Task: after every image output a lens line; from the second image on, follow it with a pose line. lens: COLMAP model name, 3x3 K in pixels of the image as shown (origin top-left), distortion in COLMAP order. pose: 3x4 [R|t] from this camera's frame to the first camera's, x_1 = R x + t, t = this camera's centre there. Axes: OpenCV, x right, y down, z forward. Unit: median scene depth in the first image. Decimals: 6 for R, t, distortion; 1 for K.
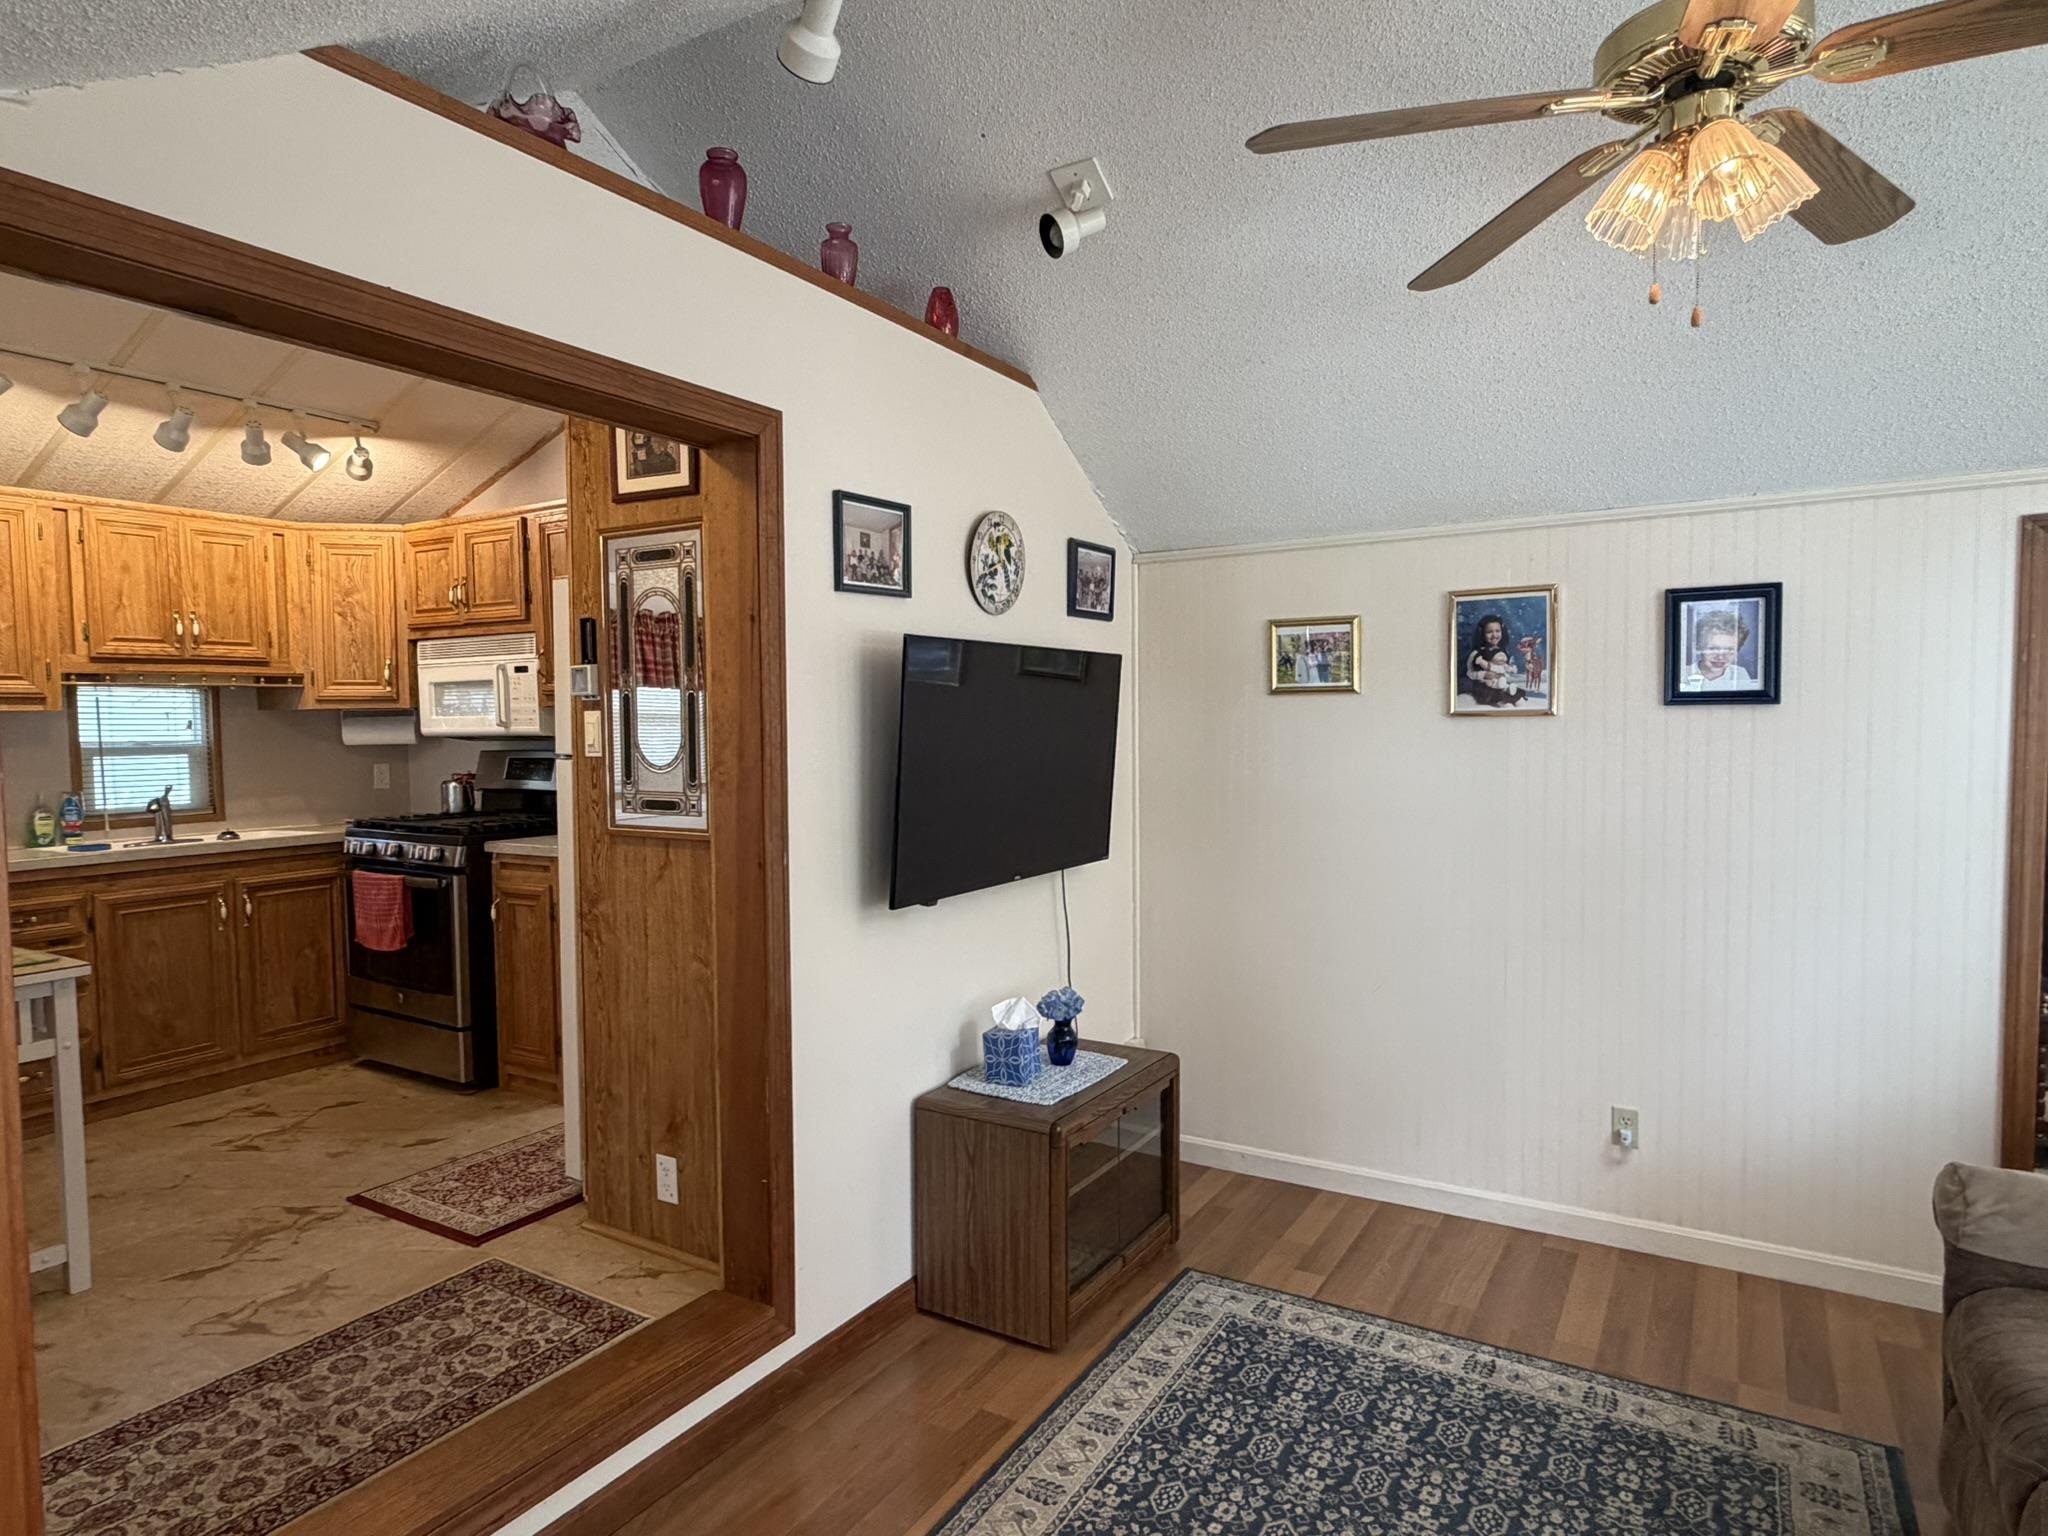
lens RADIAL K [[1172.7, 0, 1020.9], [0, 1172.7, 780.2], [0, 0, 1]] dist [0.001595, 0.000048]
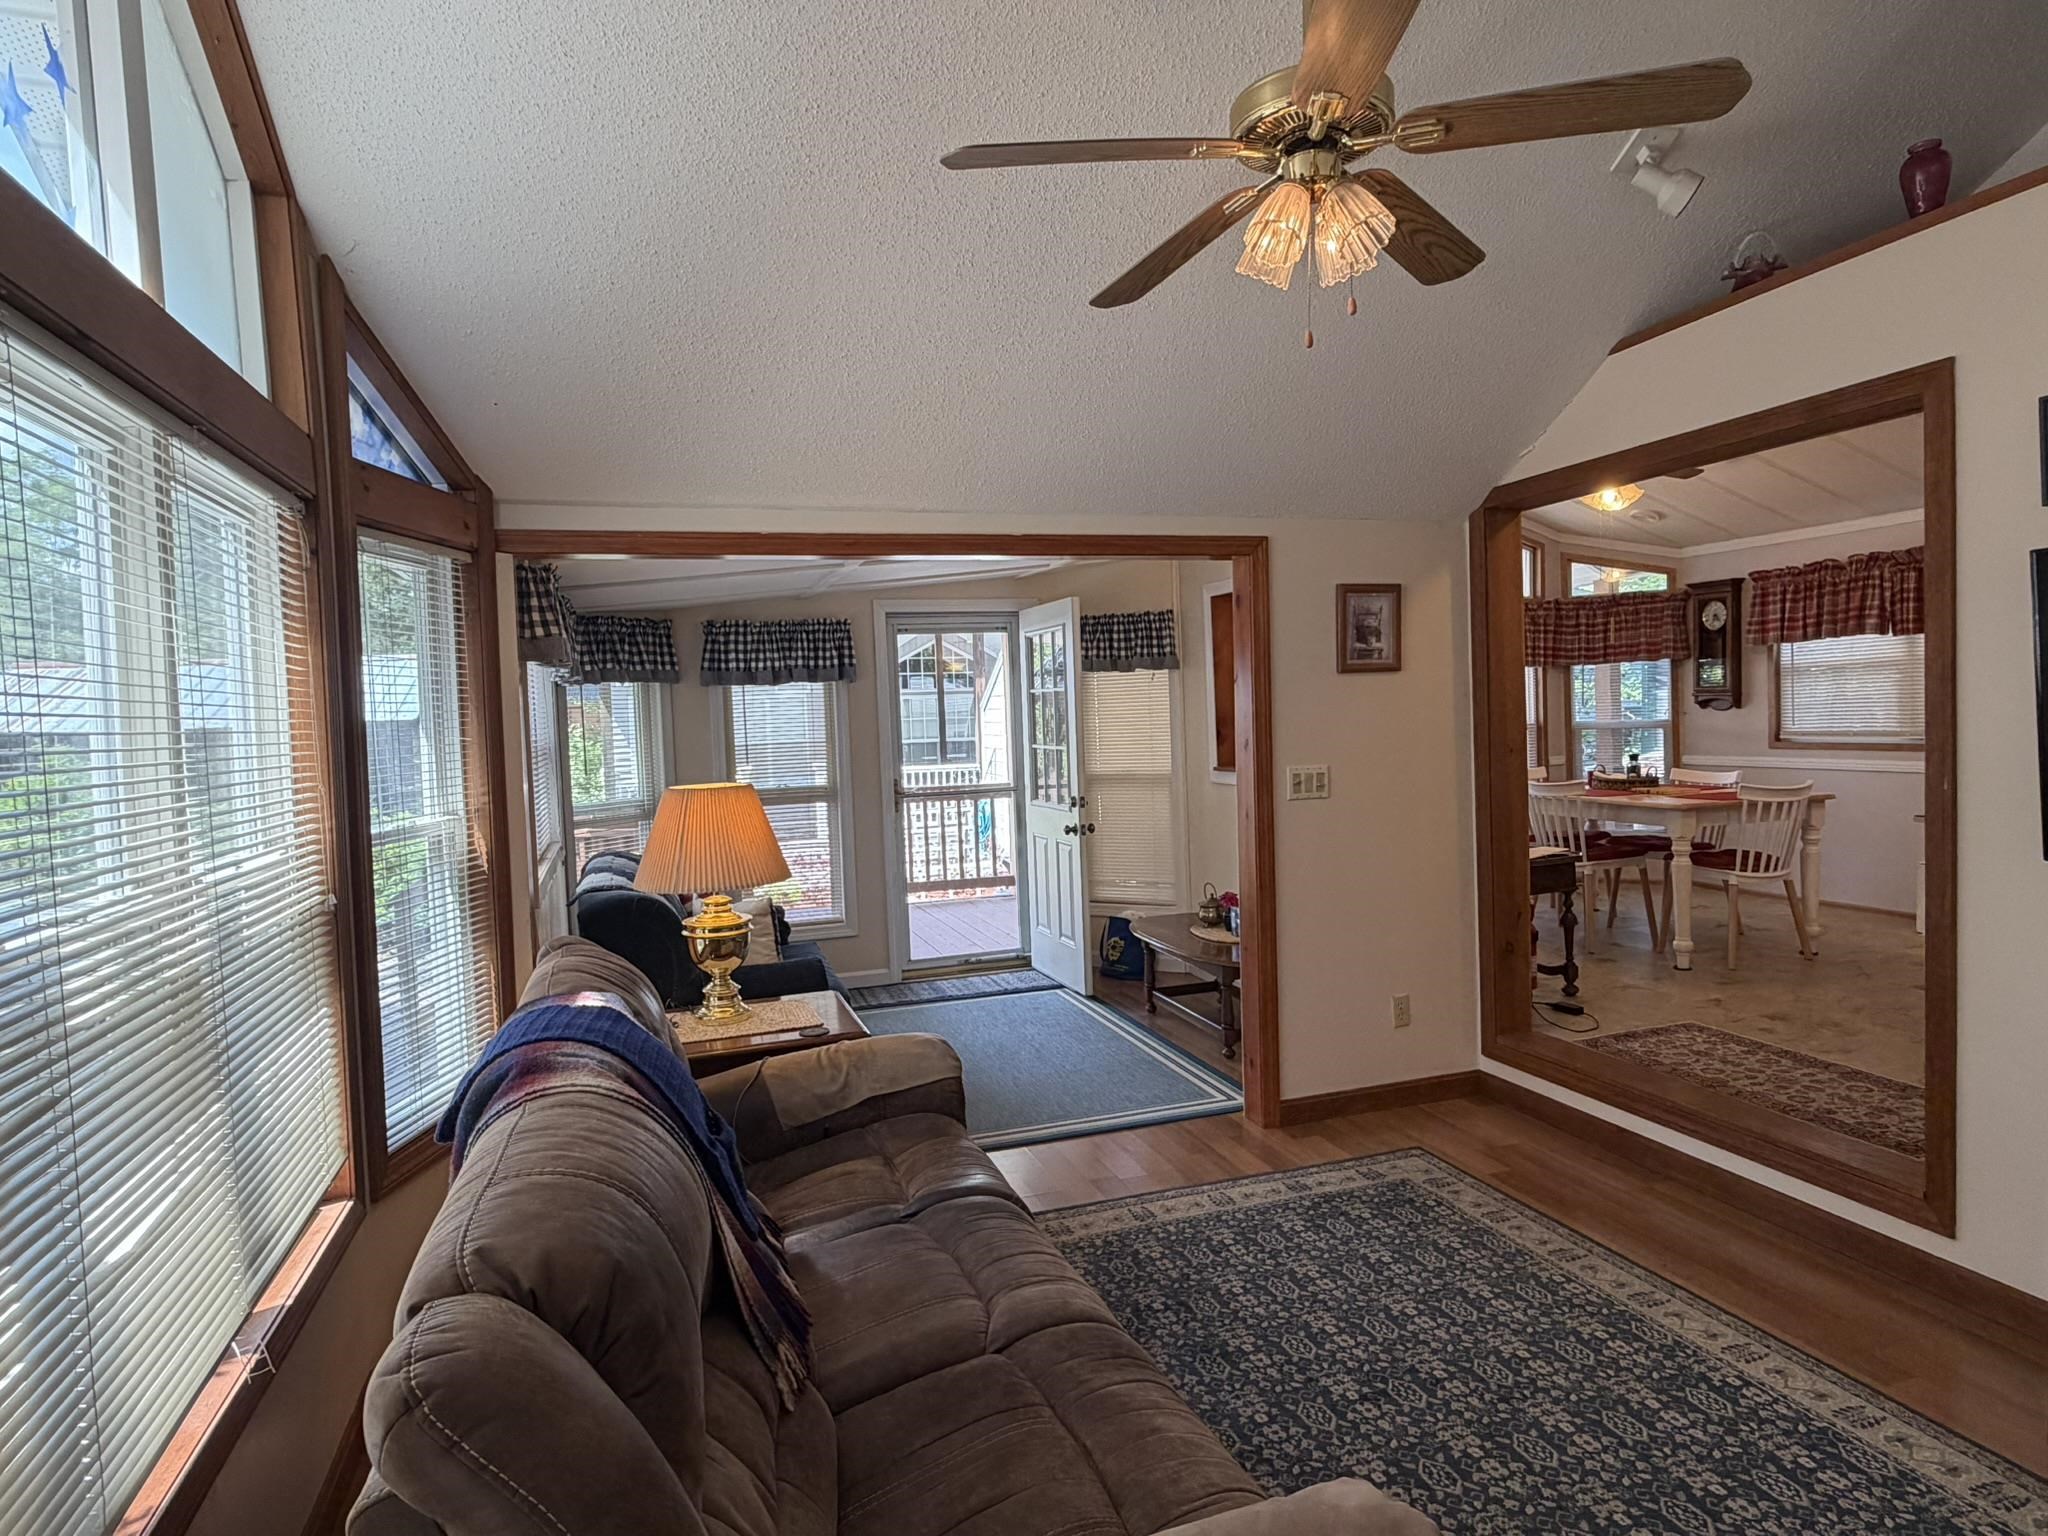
lens RADIAL K [[1172.7, 0, 1023.8], [0, 1172.7, 775.4], [0, 0, 1]] dist [0.001595, 0.000048]
pose [[-0.645347, 0.075270, -0.760172, 0.692803], [0.004457, 0.995488, 0.094787, -0.026879], [0.763877, 0.057782, -0.642770, 0.635712]]
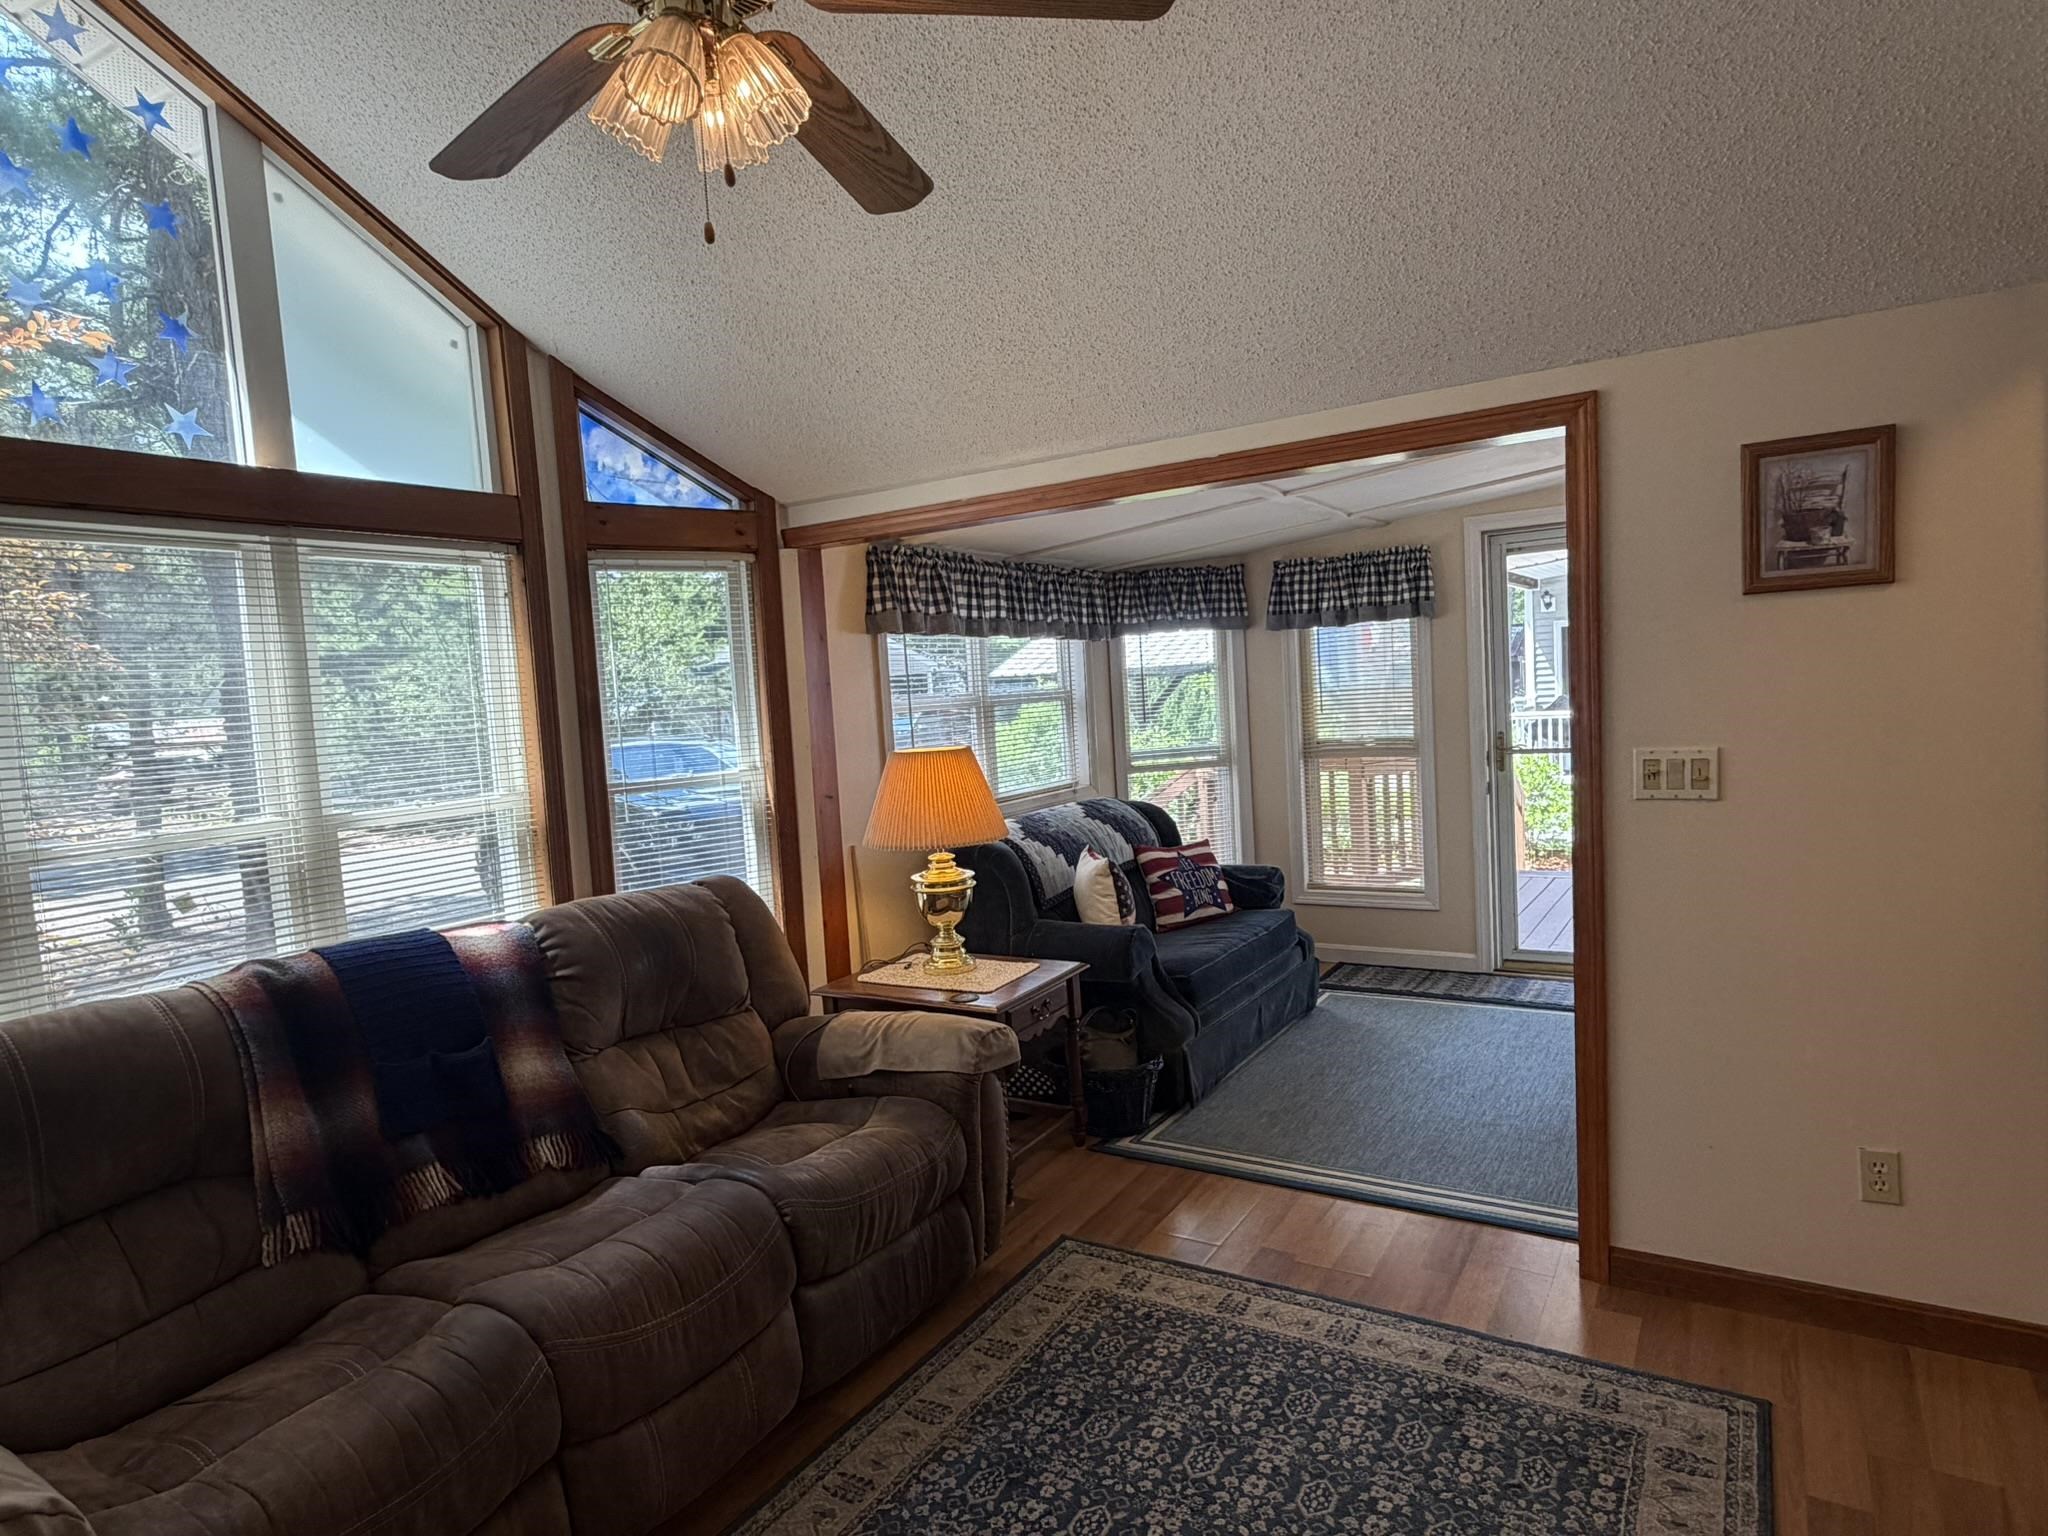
lens RADIAL K [[1172.7, 0, 1019.5], [0, 1172.7, 778.8], [0, 0, 1]] dist [0.001595, 0.000048]
pose [[-0.997476, 0.069419, 0.014922, 0.140524], [0.070769, 0.989064, 0.129397, -0.028605], [-0.005776, 0.130126, -0.991481, 0.799715]]
